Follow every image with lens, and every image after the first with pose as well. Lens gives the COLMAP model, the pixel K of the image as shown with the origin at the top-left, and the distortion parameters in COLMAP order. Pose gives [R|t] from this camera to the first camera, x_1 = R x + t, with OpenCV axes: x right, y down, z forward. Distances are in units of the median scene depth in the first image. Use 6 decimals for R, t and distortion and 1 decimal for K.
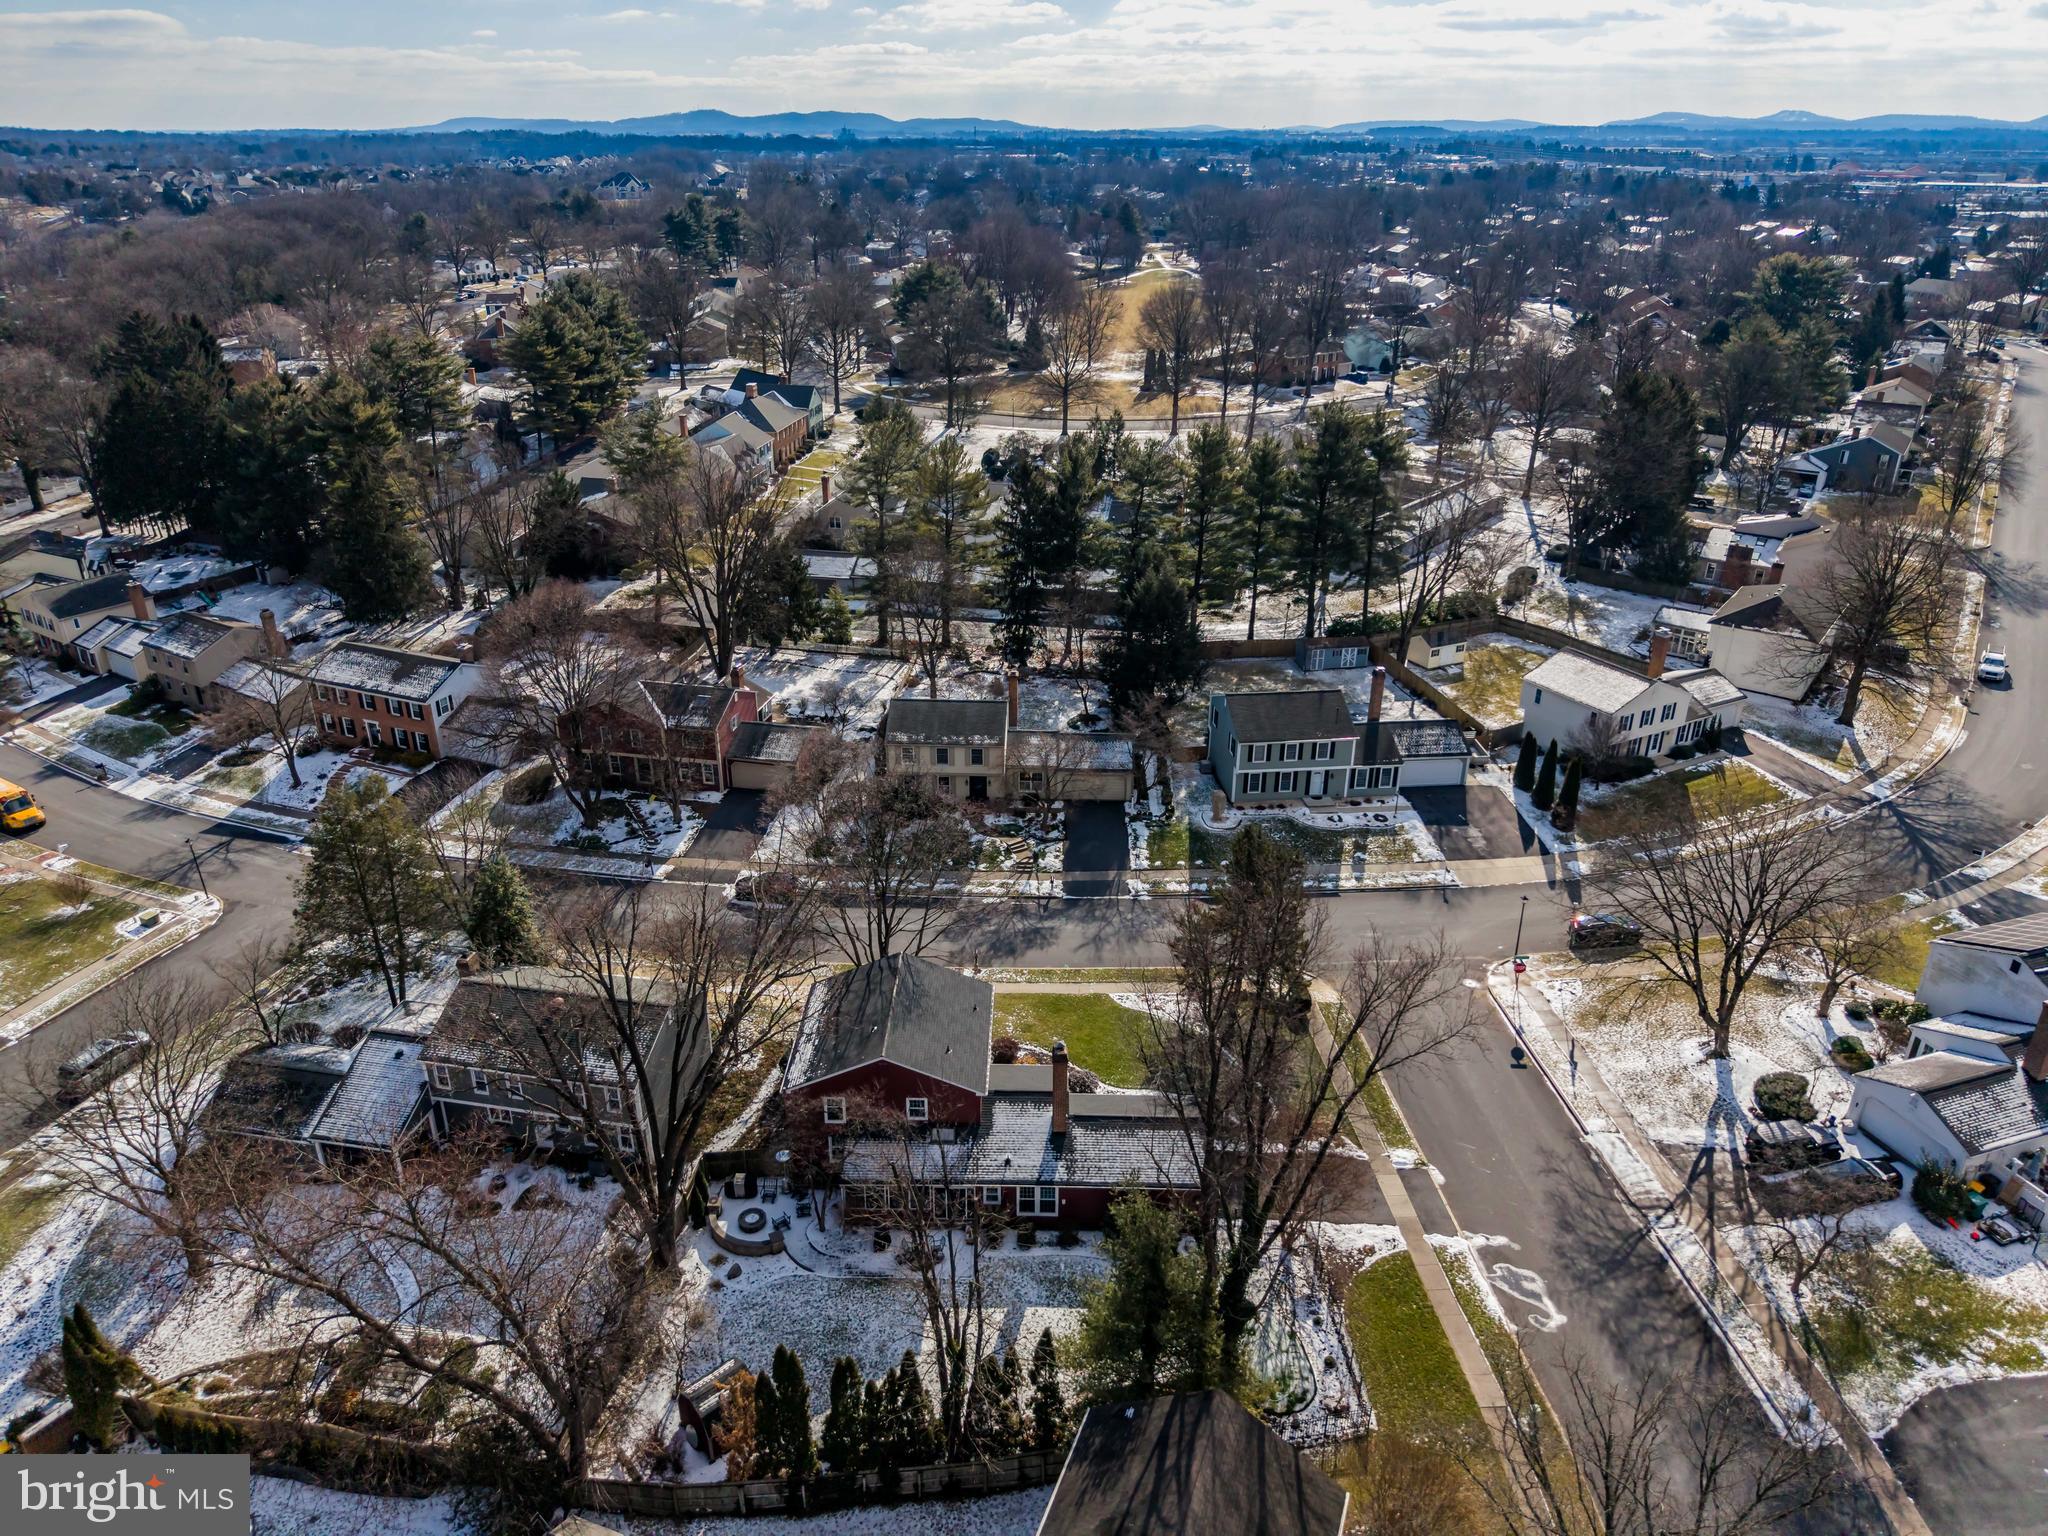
lens RADIAL K [[1419.1, 0, 997.3], [0, 1419.1, 776.4], [0, 0, 1]] dist [0.006413, -0.007368]
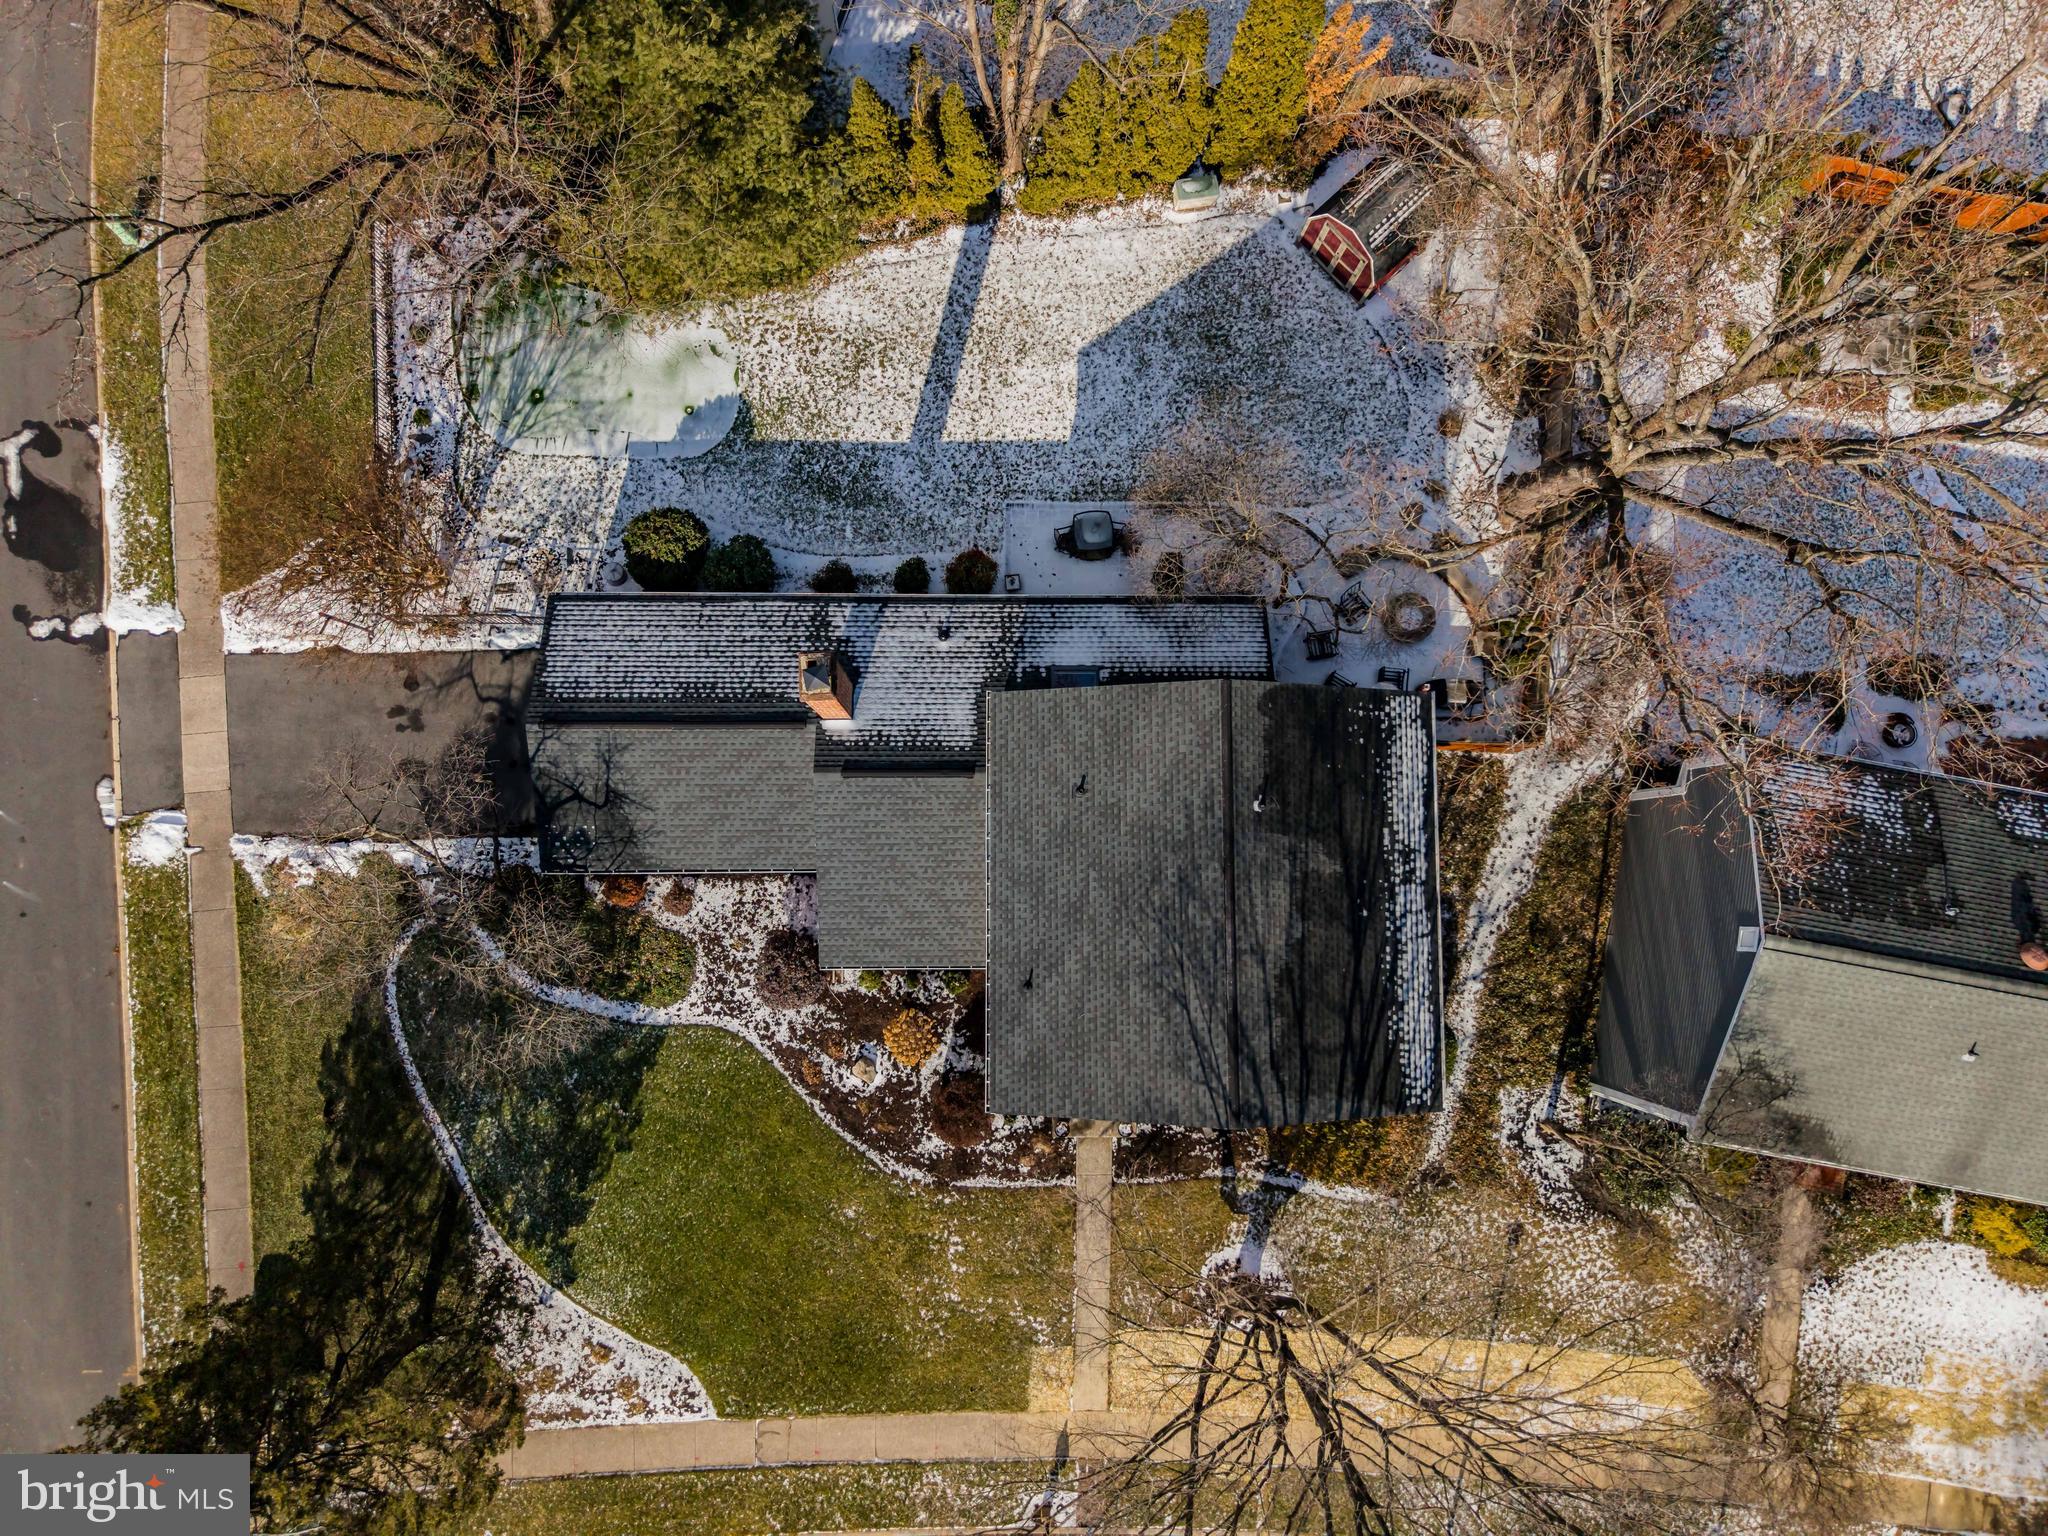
lens RADIAL K [[1425.6, 0, 1024.0], [0, 1425.6, 768.0], [0, 0, 1]] dist [0.014409, -0.017526]
pose [[-0.998989, 0.031881, -0.031697, -0.002057], [-0.040669, -0.340385, 0.939406, -0.136760], [0.019160, 0.939745, 0.341338, 0.531802]]
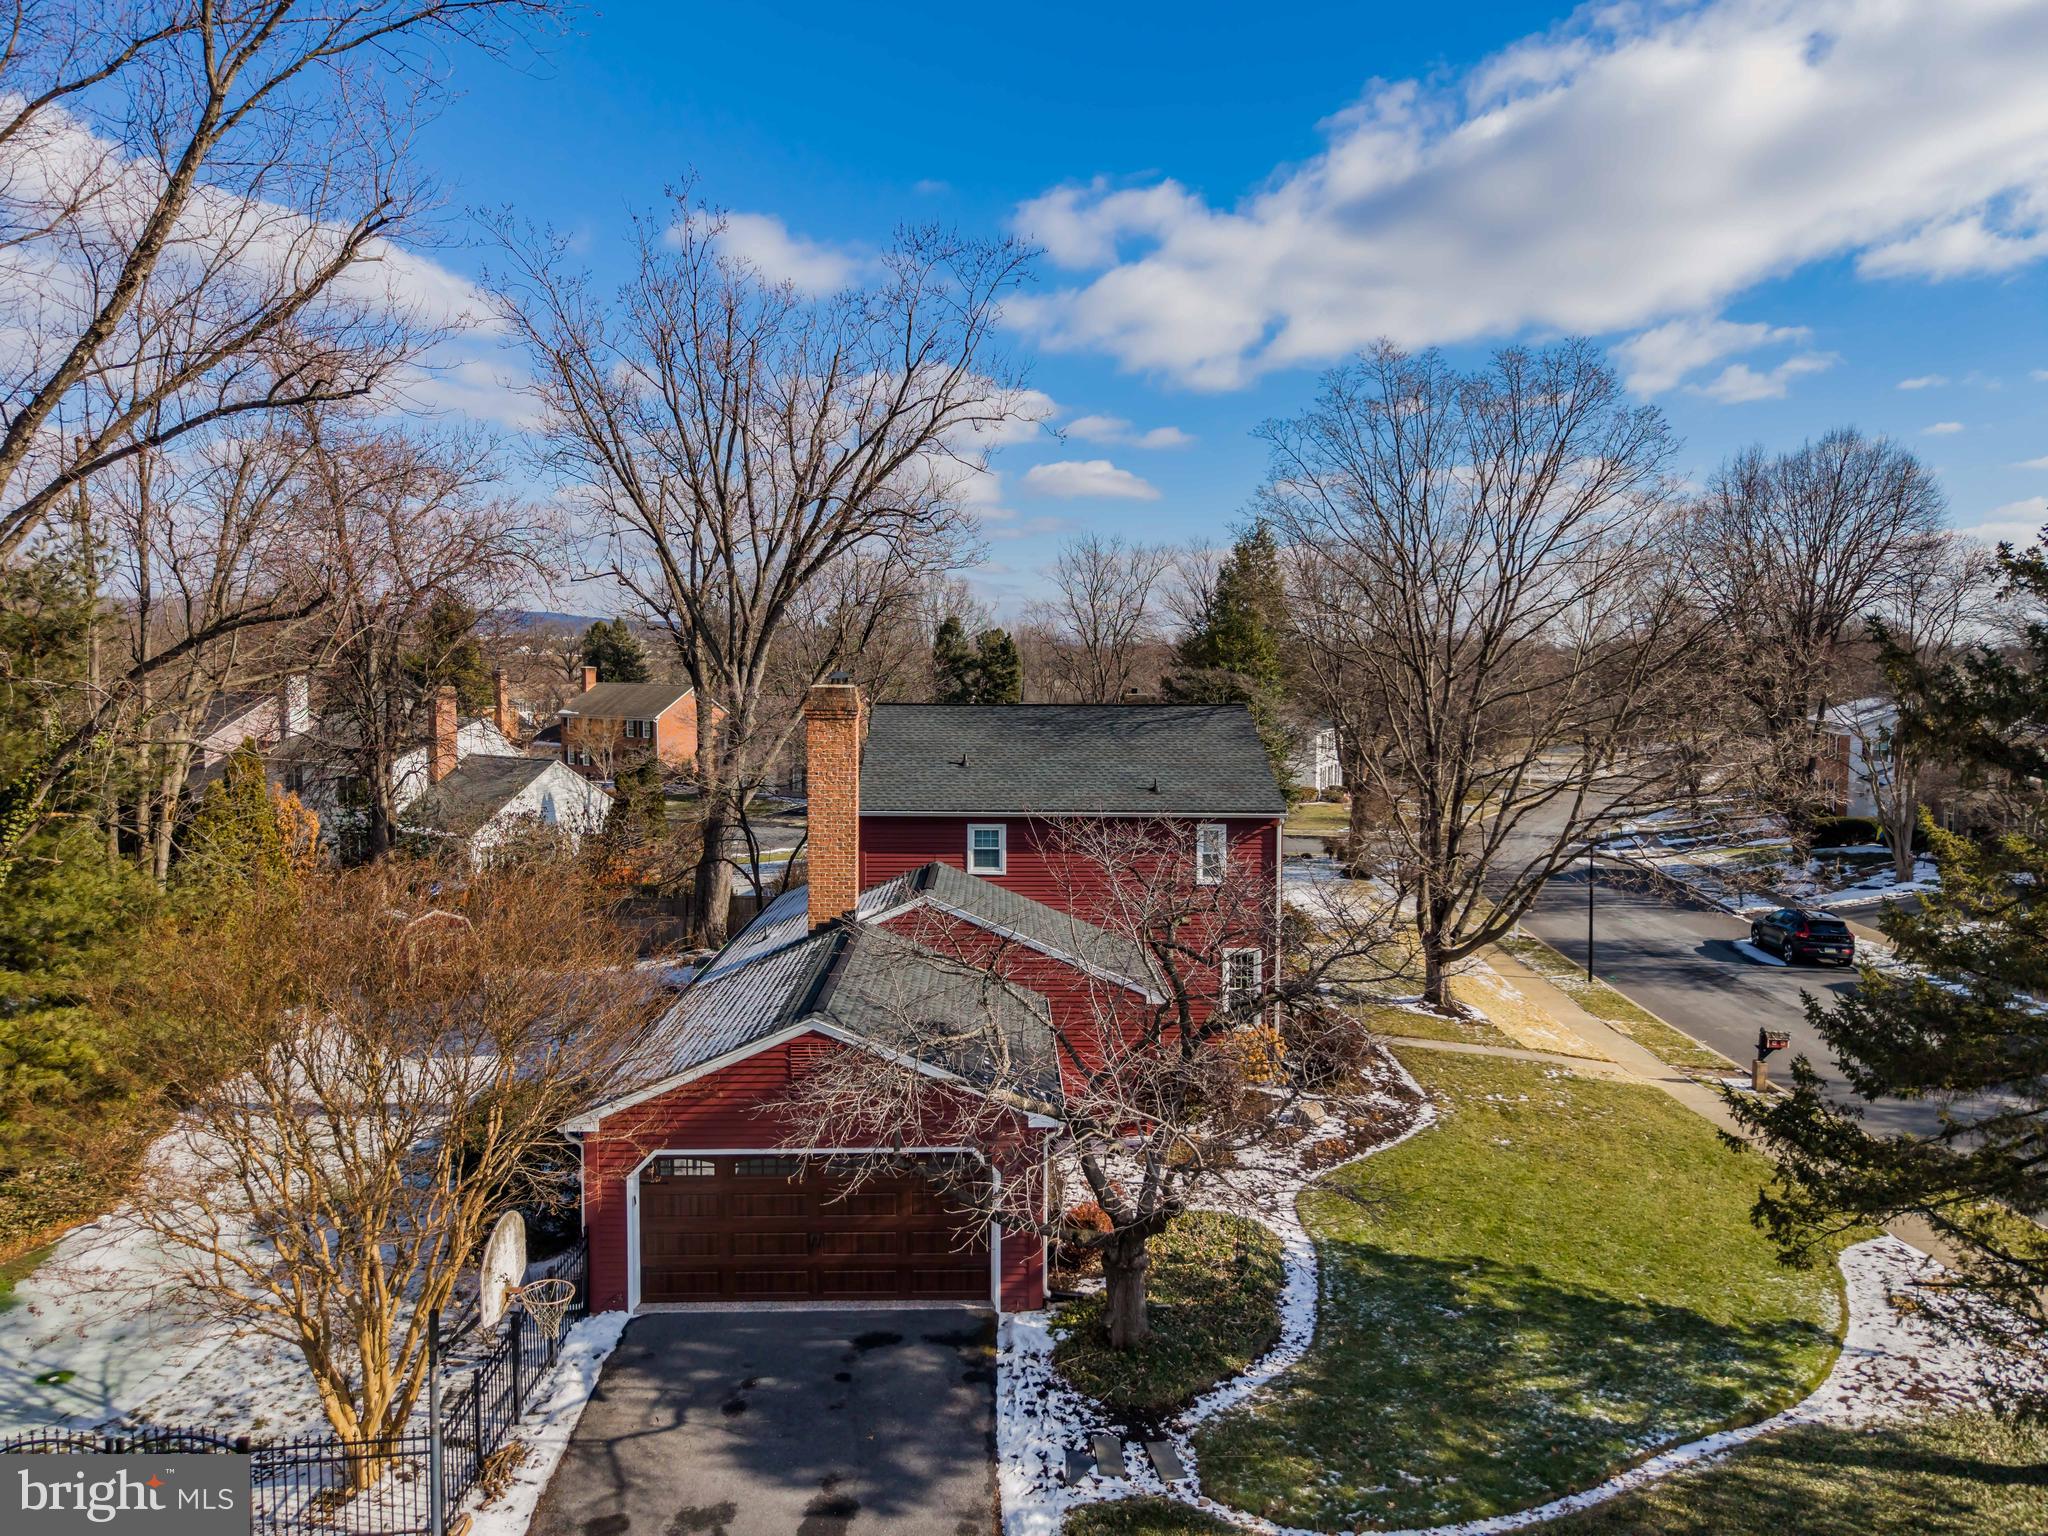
lens RADIAL K [[1376.3, 0, 1001.5], [0, 1376.3, 765.8], [0, 0, 1]] dist [0.001382, -0.002281]
pose [[0.036843, 0.081005, -0.996033, 0.252948], [-0.439956, 0.896233, 0.056614, 0.103457], [0.897263, 0.436124, 0.068659, 0.617879]]
